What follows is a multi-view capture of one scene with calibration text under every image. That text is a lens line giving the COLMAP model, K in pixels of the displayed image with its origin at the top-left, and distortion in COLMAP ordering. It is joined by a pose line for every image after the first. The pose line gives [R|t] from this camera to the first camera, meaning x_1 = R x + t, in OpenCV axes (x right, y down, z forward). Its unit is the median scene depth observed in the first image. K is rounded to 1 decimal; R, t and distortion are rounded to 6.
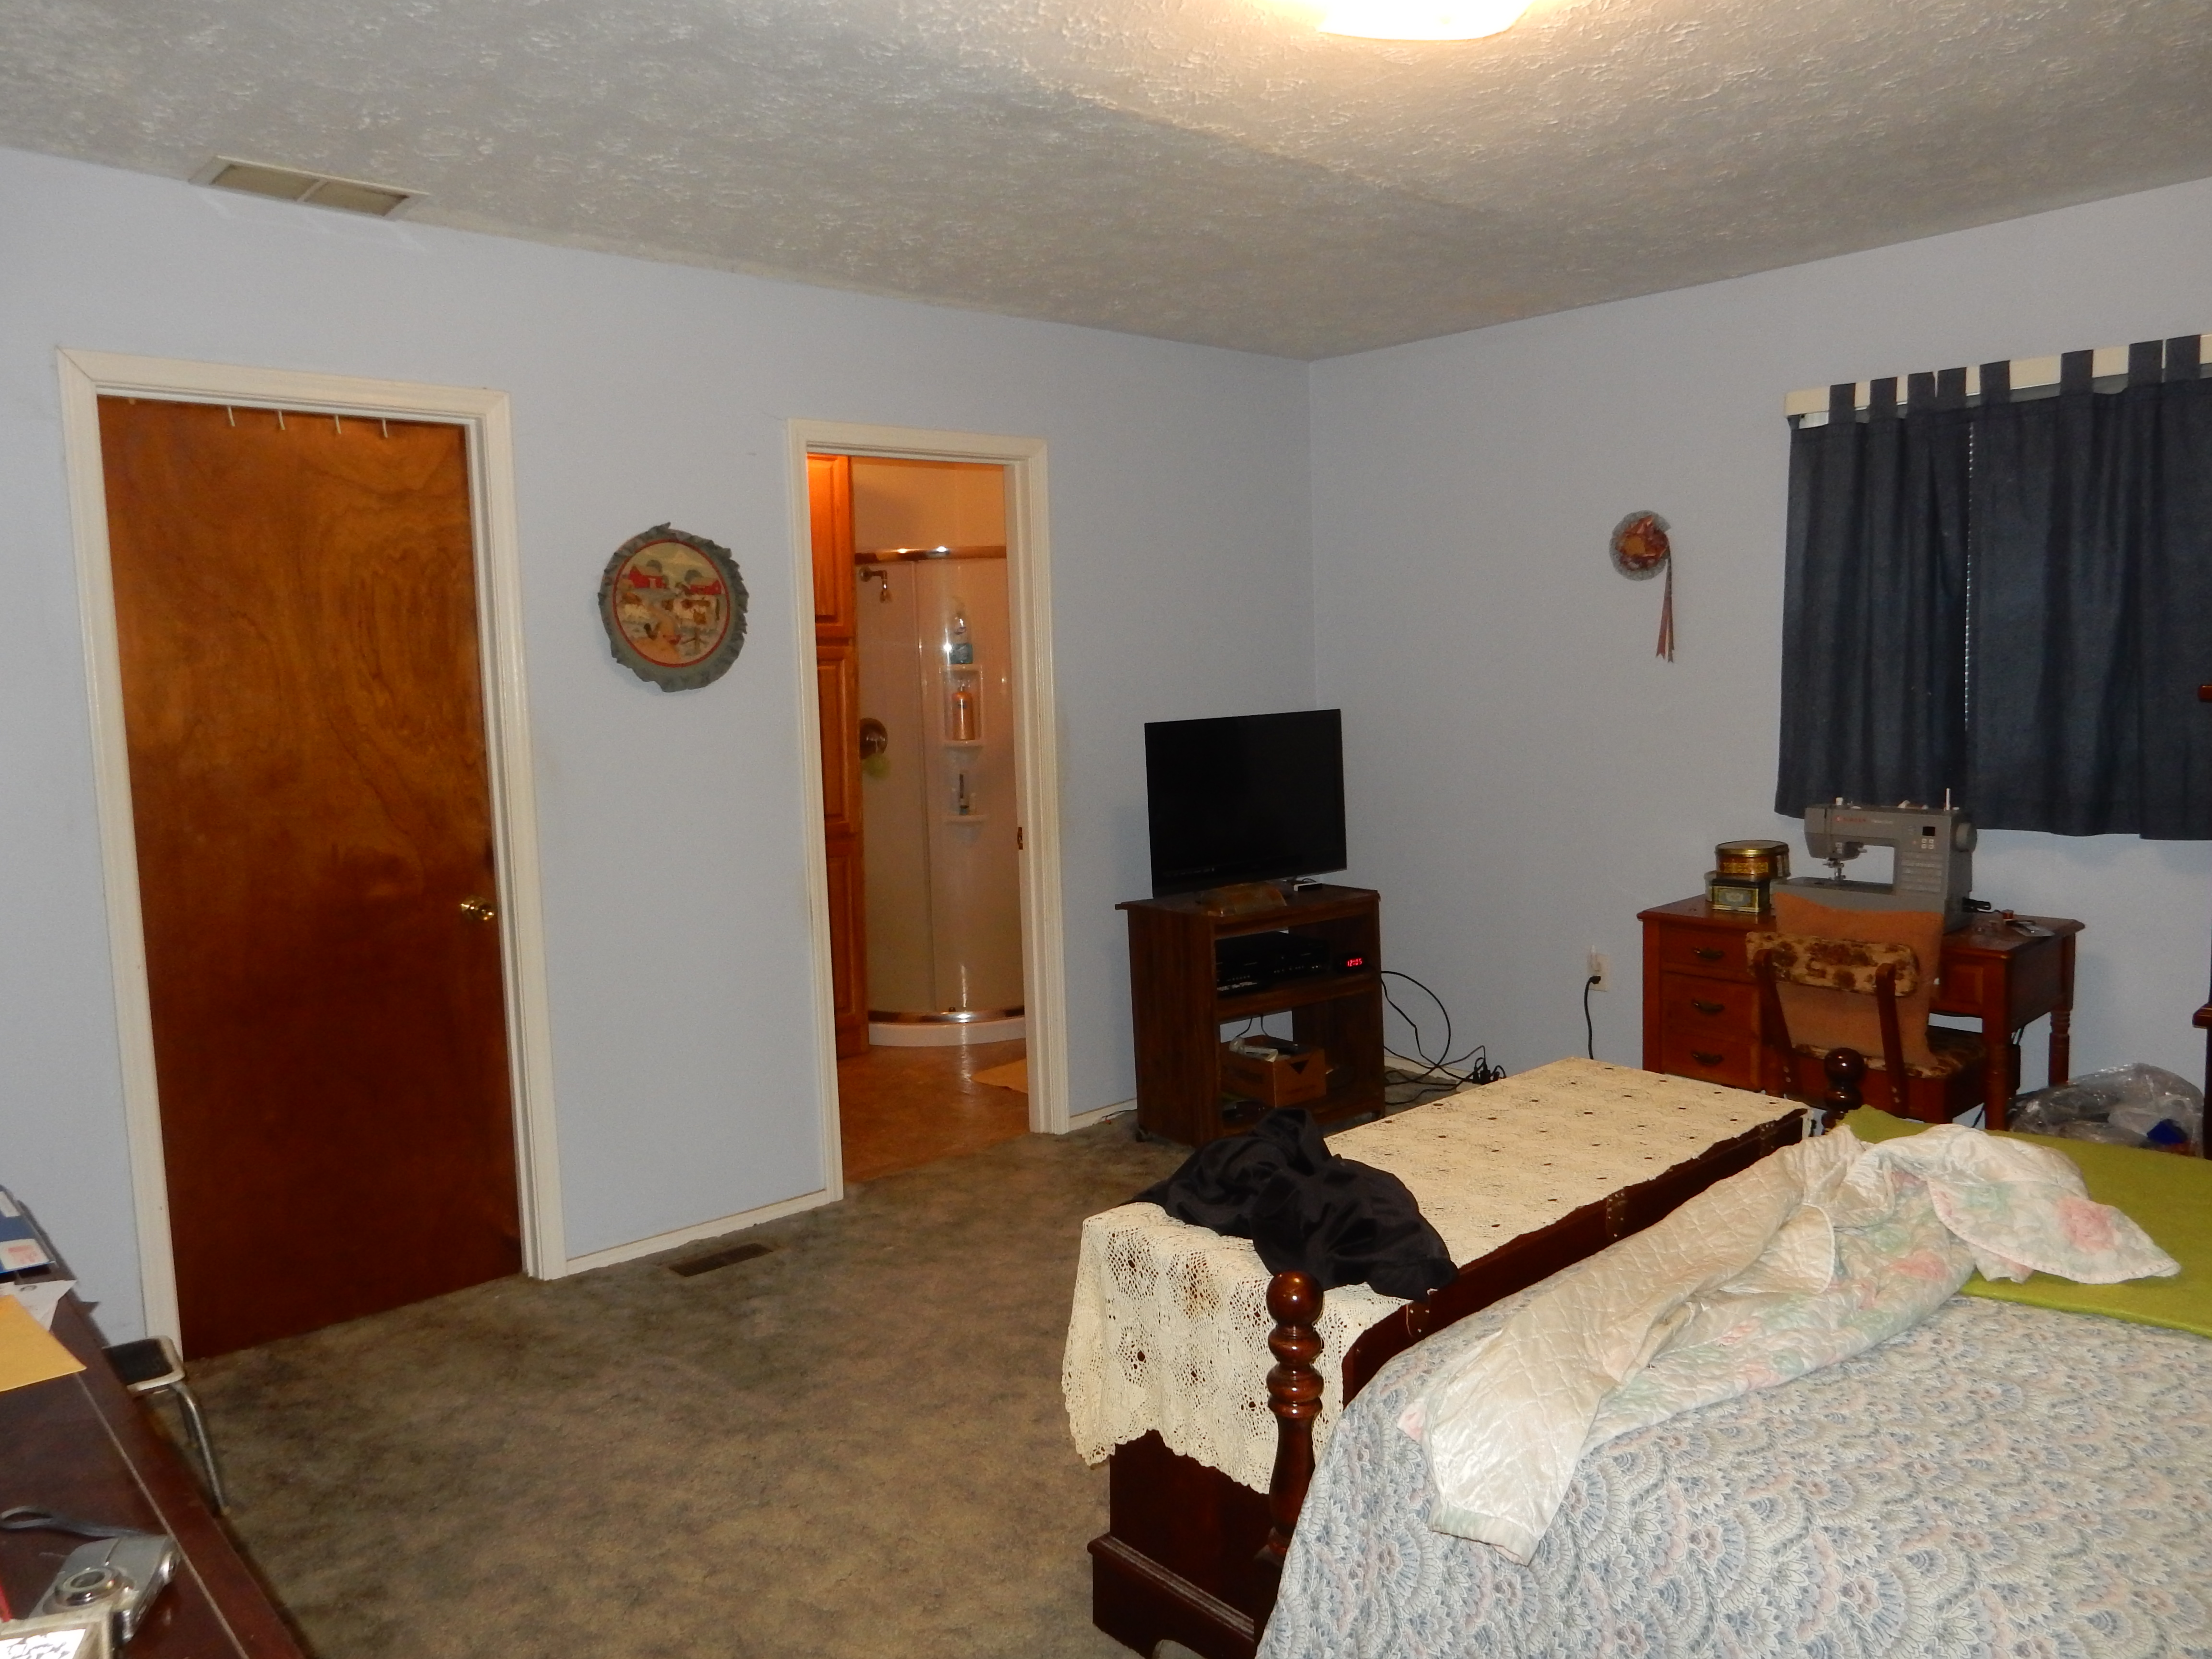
lens RADIAL K [[1632.4, 0, 1107.5], [0, 1632.4, 834.8], [0, 0, 1]] dist [-0.004857, 0.008711]
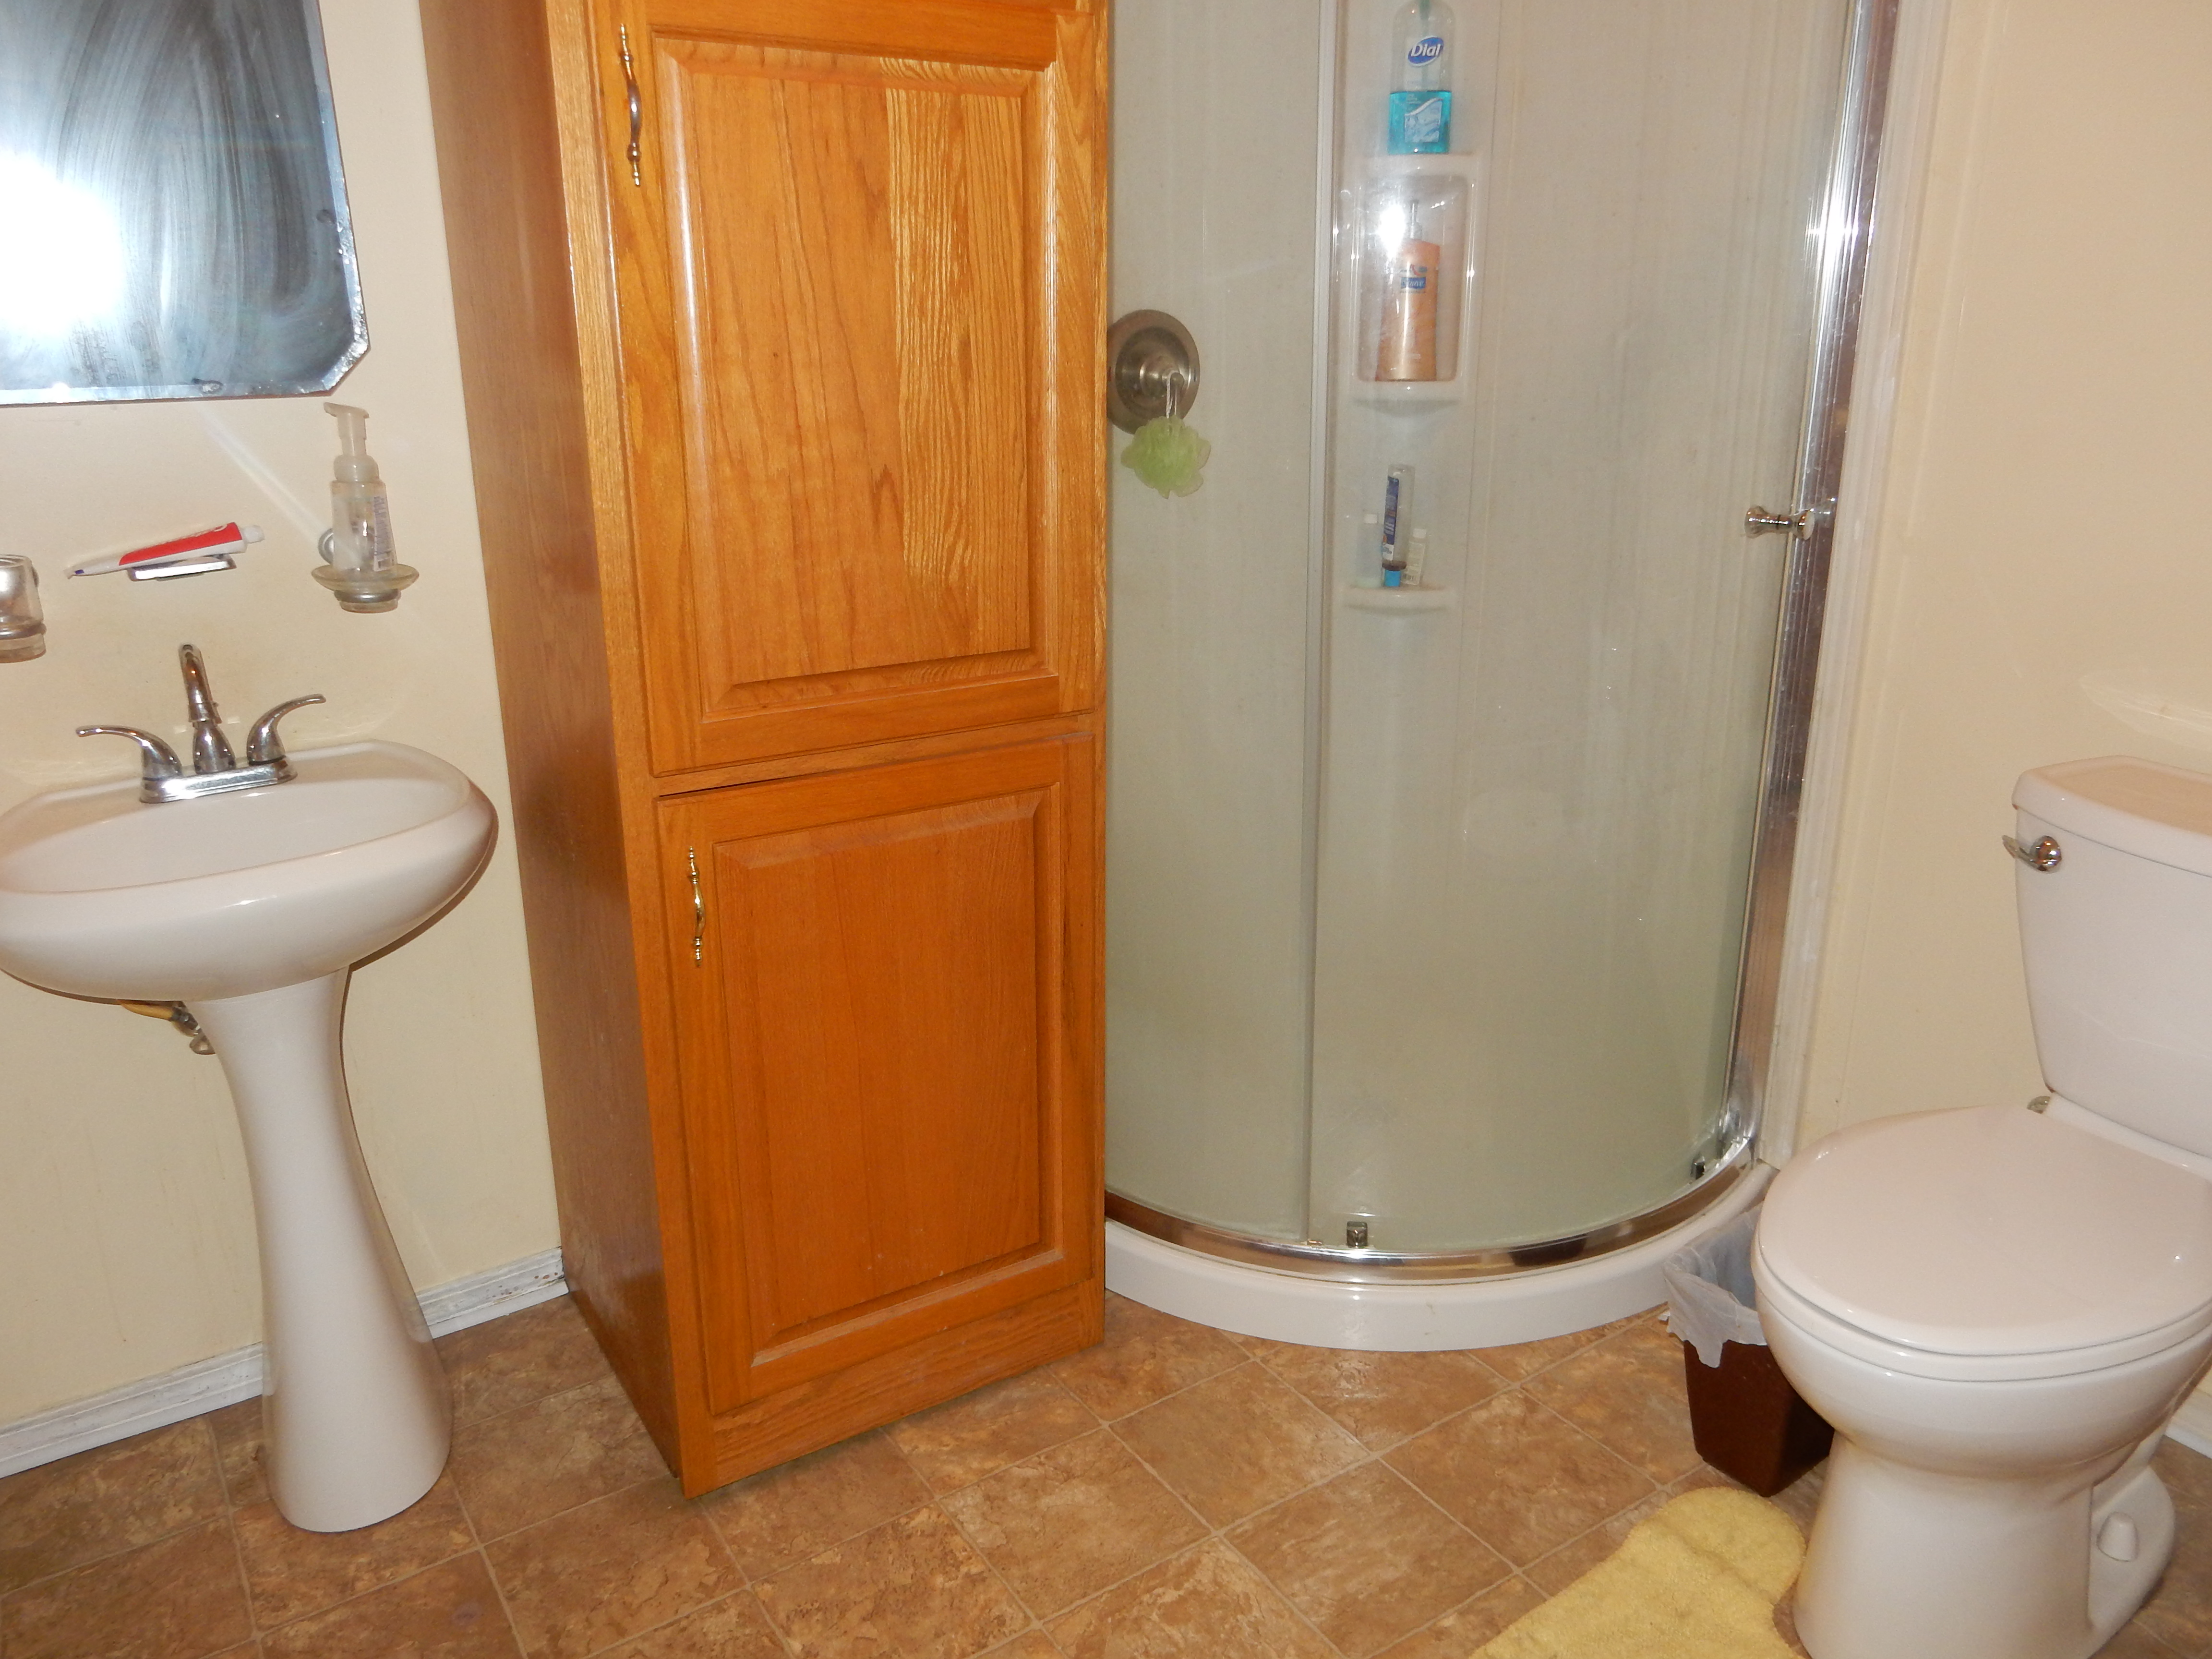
lens RADIAL K [[1632.4, 0, 1107.5], [0, 1632.4, 834.8], [0, 0, 1]] dist [-0.004857, 0.008711]
pose [[0.981547, 0.086985, -0.170292, -0.084462], [-0.045766, 0.971527, 0.232466, -0.041682], [0.185664, -0.220383, 0.957580, 0.625586]]
